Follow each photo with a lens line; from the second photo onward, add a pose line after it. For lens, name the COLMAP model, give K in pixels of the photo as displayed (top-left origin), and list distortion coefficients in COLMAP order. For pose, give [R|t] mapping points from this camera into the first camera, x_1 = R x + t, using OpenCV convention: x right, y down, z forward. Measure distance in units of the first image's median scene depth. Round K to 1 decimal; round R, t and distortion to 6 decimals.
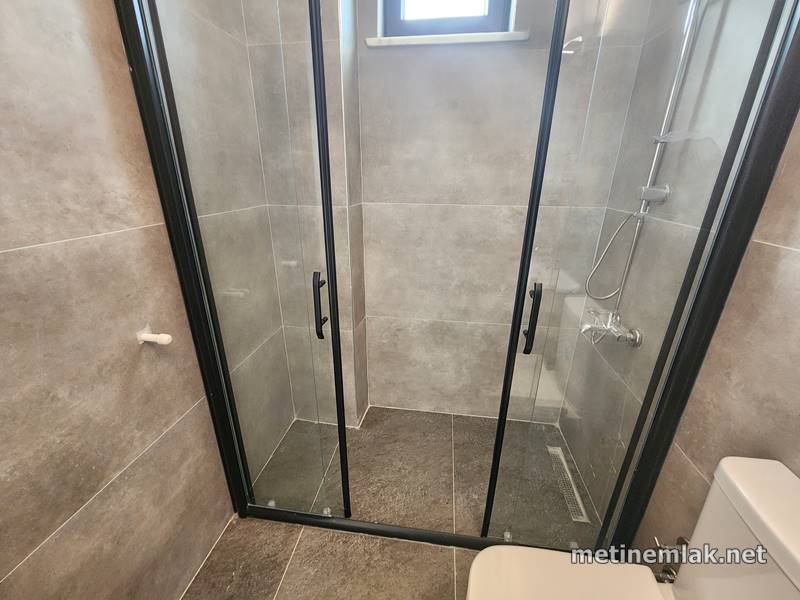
lens RADIAL K [[330.8, 0, 401.0], [0, 330.8, 297.5], [0, 0, 1]] dist [0.004428, -0.003443]
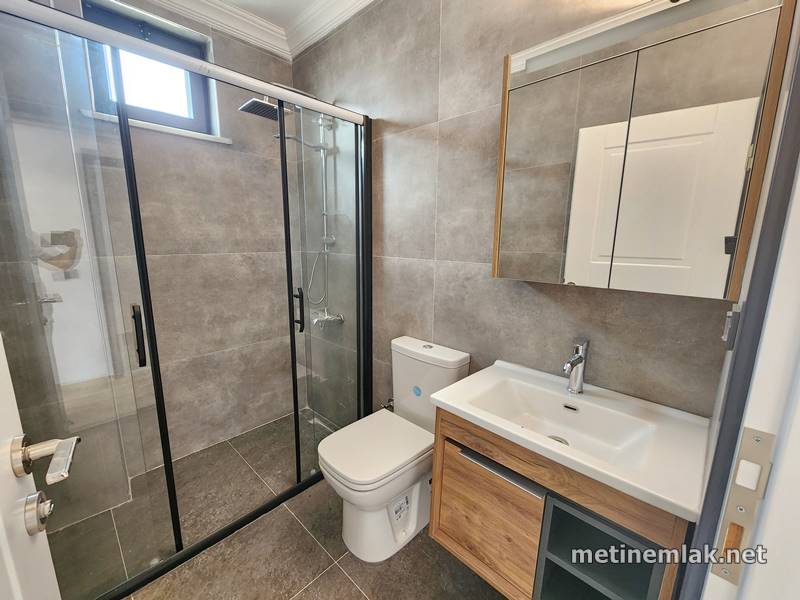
lens RADIAL K [[330.8, 0, 397.6], [0, 330.8, 298.9], [0, 0, 1]] dist [0.004428, -0.003443]
pose [[0.588744, -0.153573, 0.793597, -0.391622], [0.281828, 0.959178, -0.023464, 0.113717], [-0.757597, 0.237473, 0.607991, -0.260090]]
